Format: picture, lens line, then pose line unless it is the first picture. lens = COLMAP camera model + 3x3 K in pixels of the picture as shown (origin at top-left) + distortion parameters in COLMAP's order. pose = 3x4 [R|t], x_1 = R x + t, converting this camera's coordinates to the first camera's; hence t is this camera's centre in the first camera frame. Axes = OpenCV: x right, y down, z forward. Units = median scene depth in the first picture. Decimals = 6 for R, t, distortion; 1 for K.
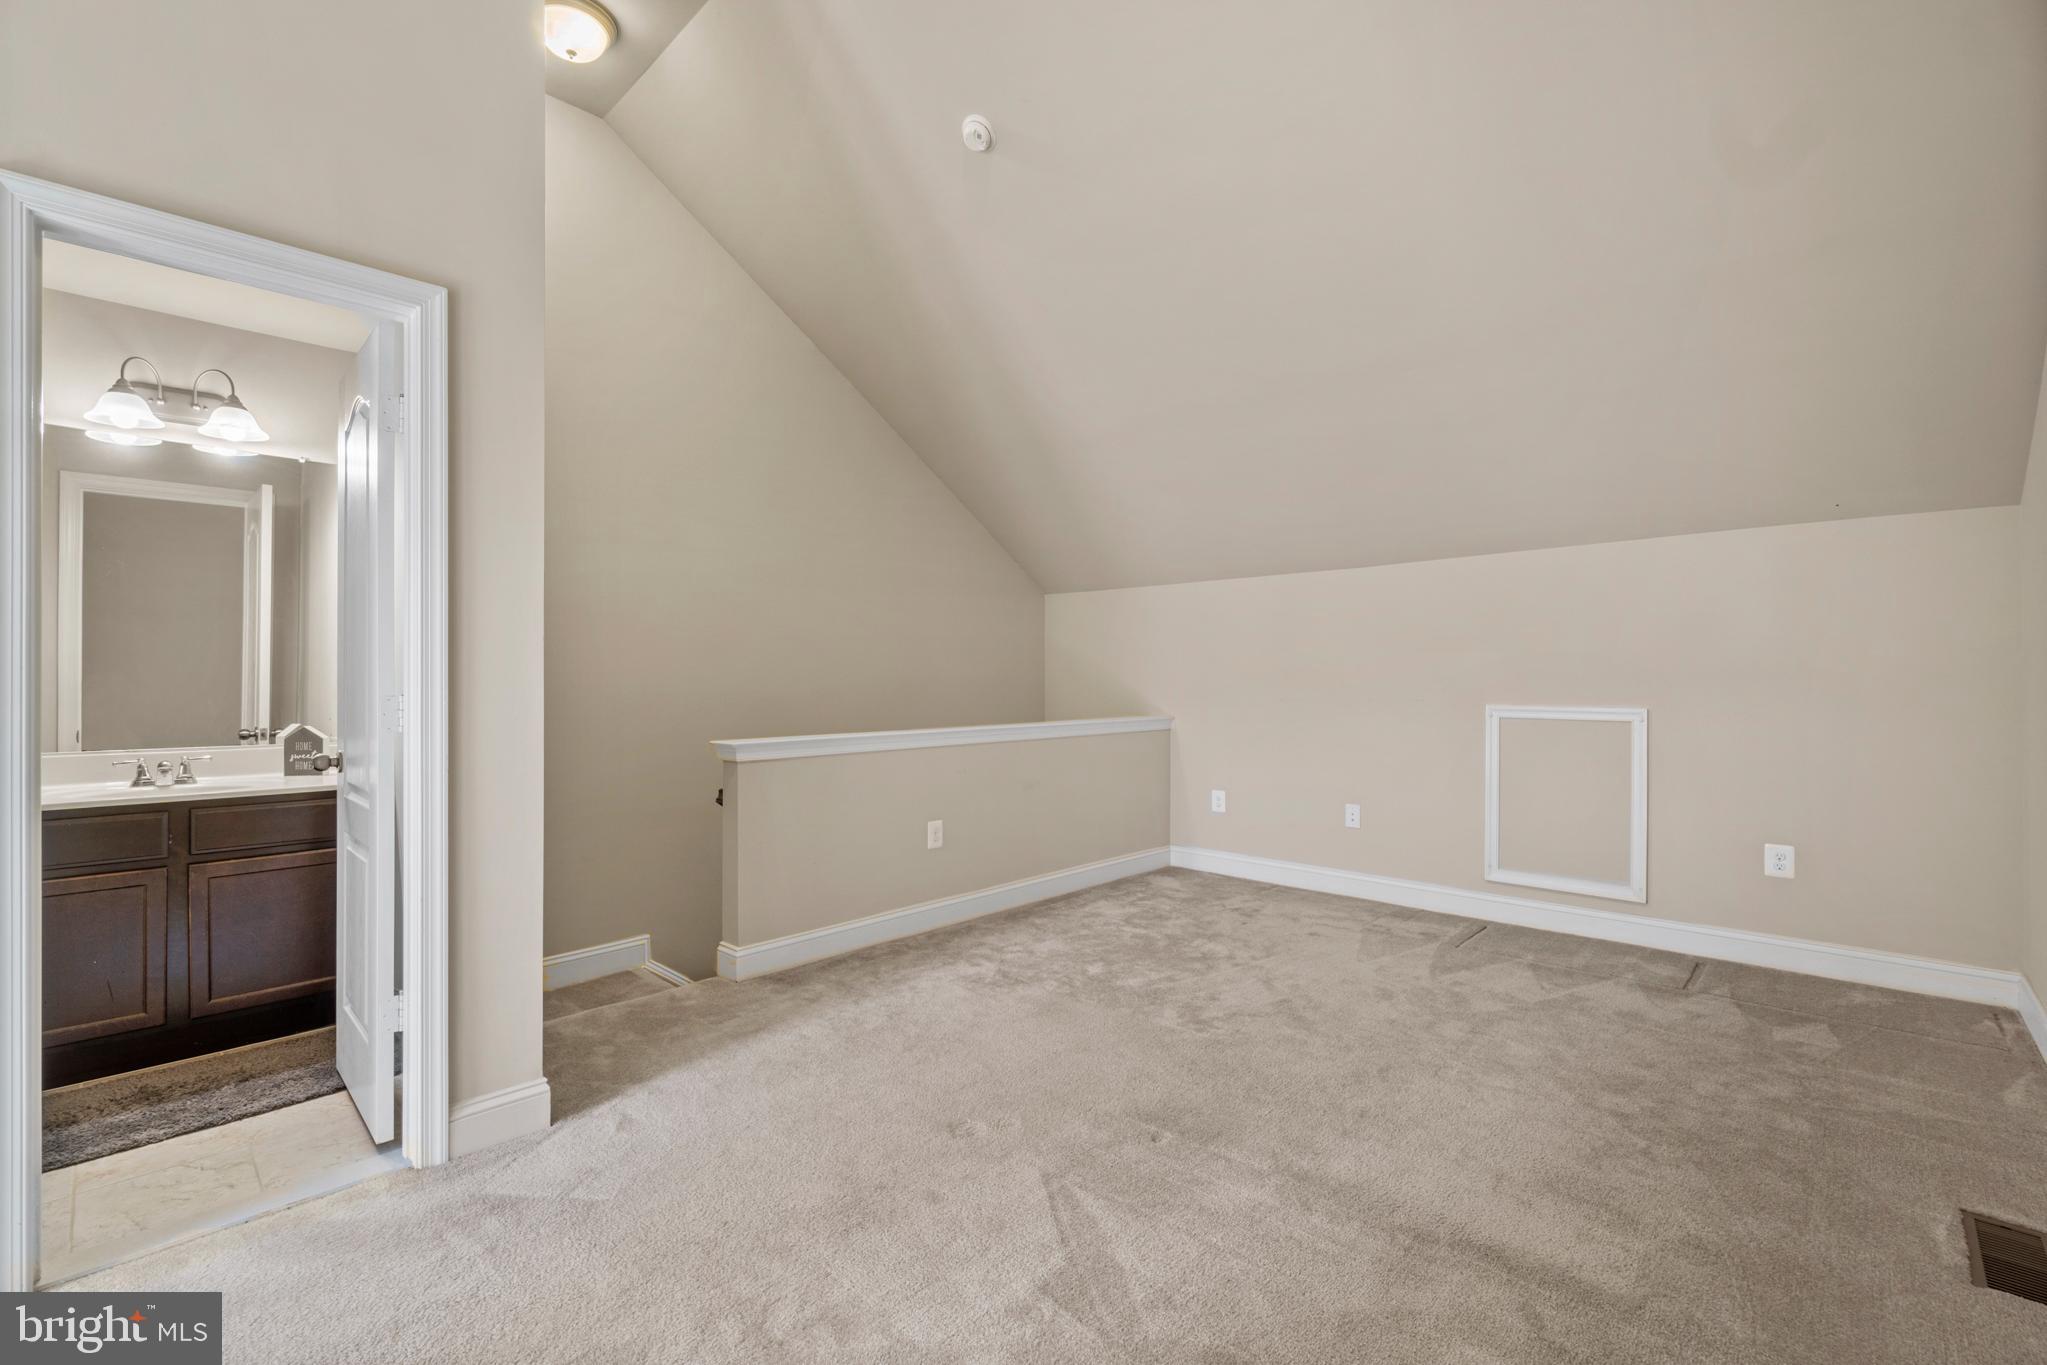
lens RADIAL K [[880.3, 0, 1036.5], [0, 880.3, 666.4], [0, 0, 1]] dist [-0.010074, 0.001163]
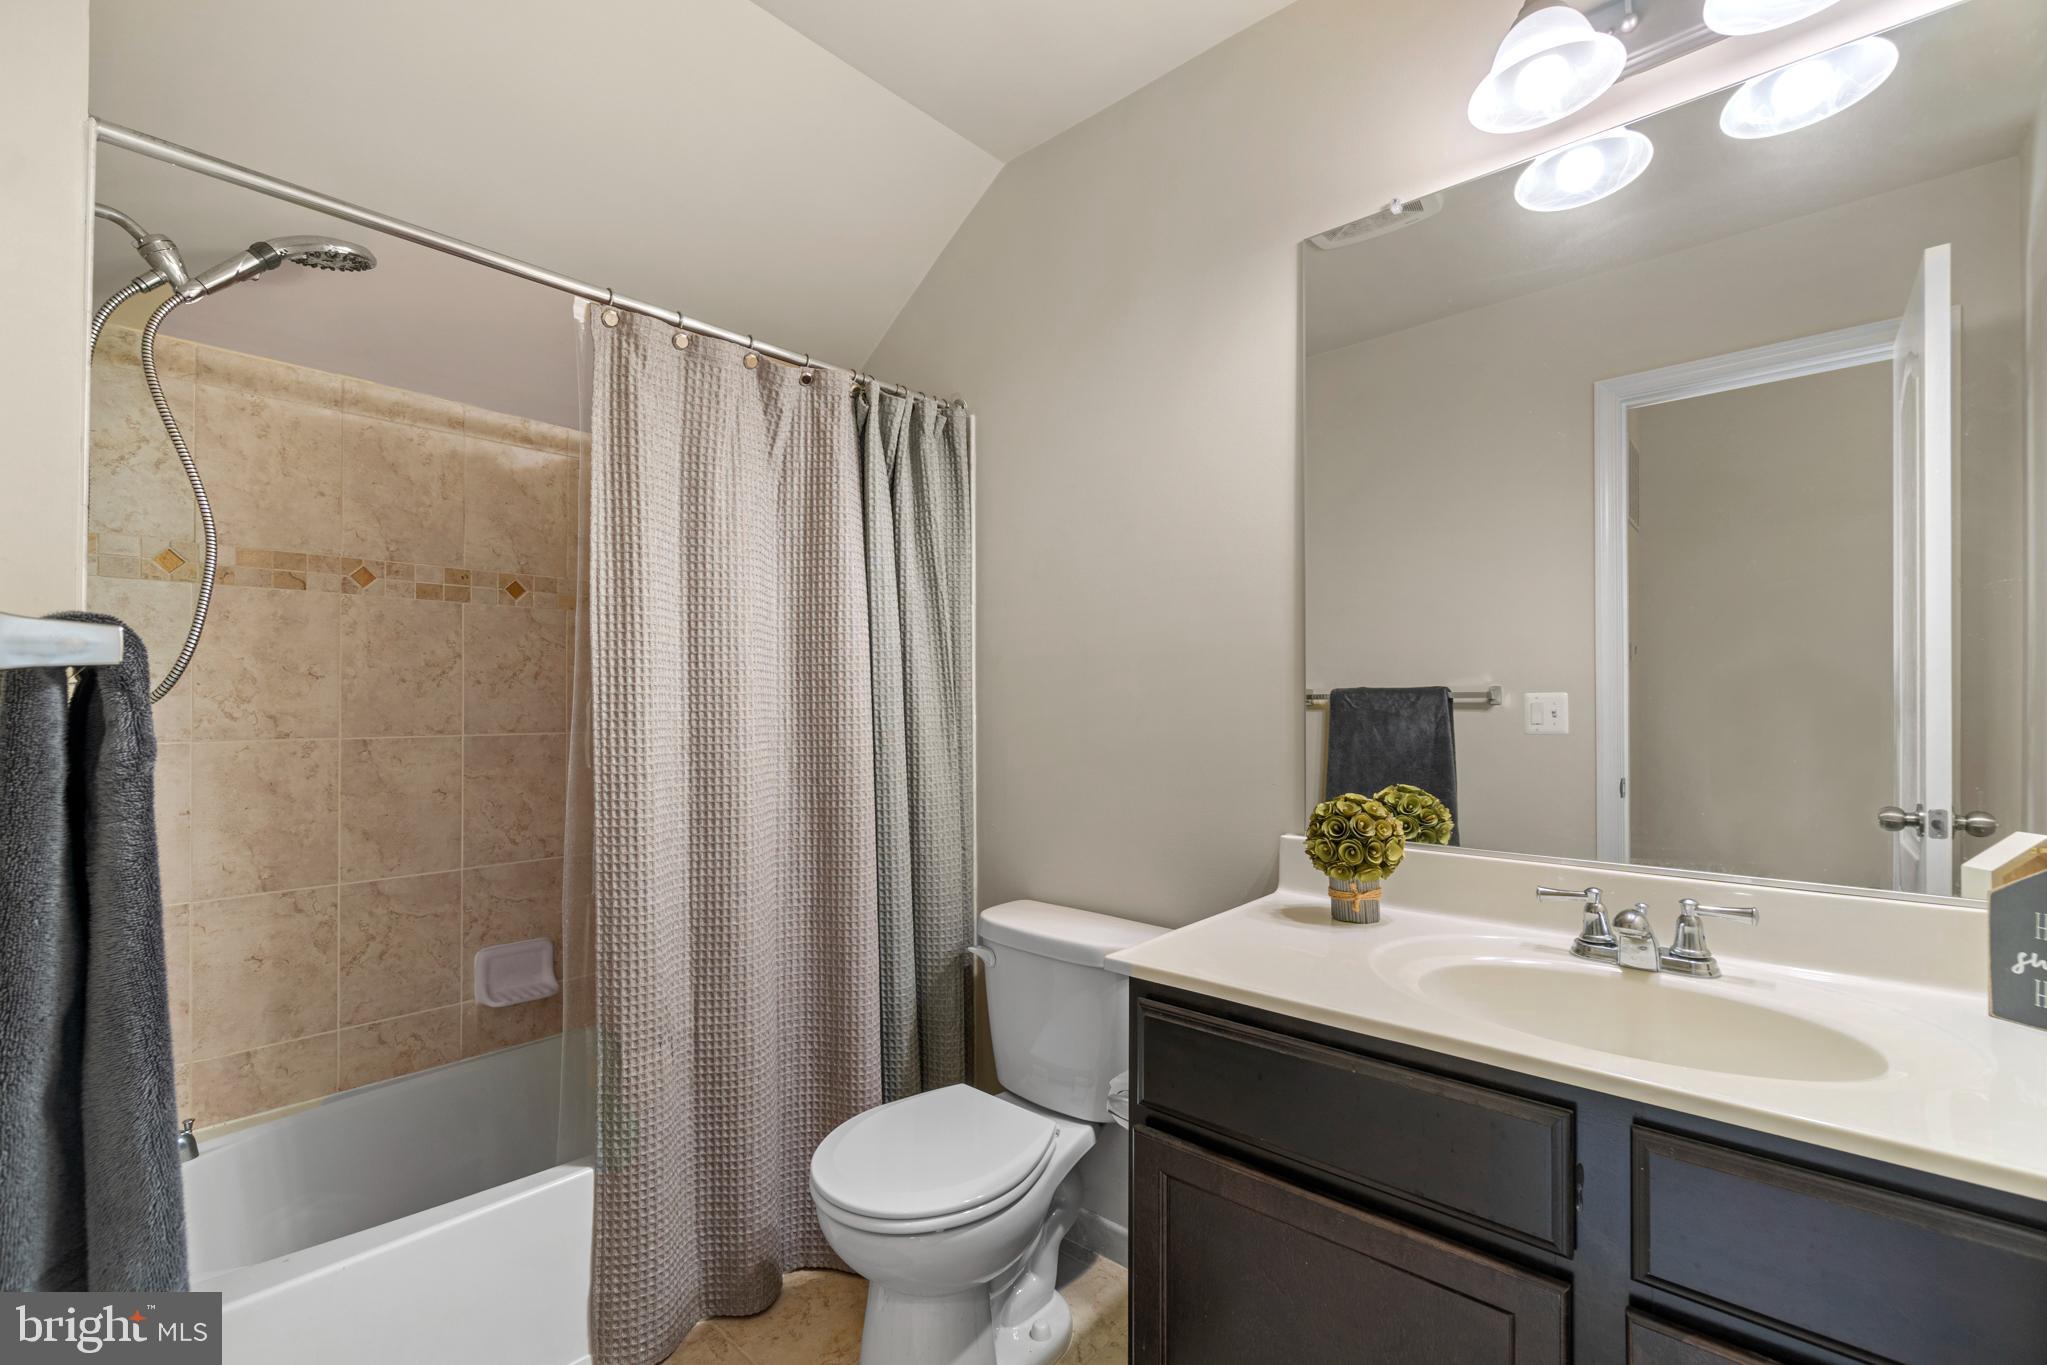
lens RADIAL K [[880.3, 0, 1009.8], [0, 880.3, 687.8], [0, 0, 1]] dist [-0.010074, 0.001163]
pose [[0.016007, -0.008604, -0.999835, -0.465859], [0.004966, 0.999951, -0.008525, 0.010465], [0.999860, -0.004829, 0.016049, 0.541439]]
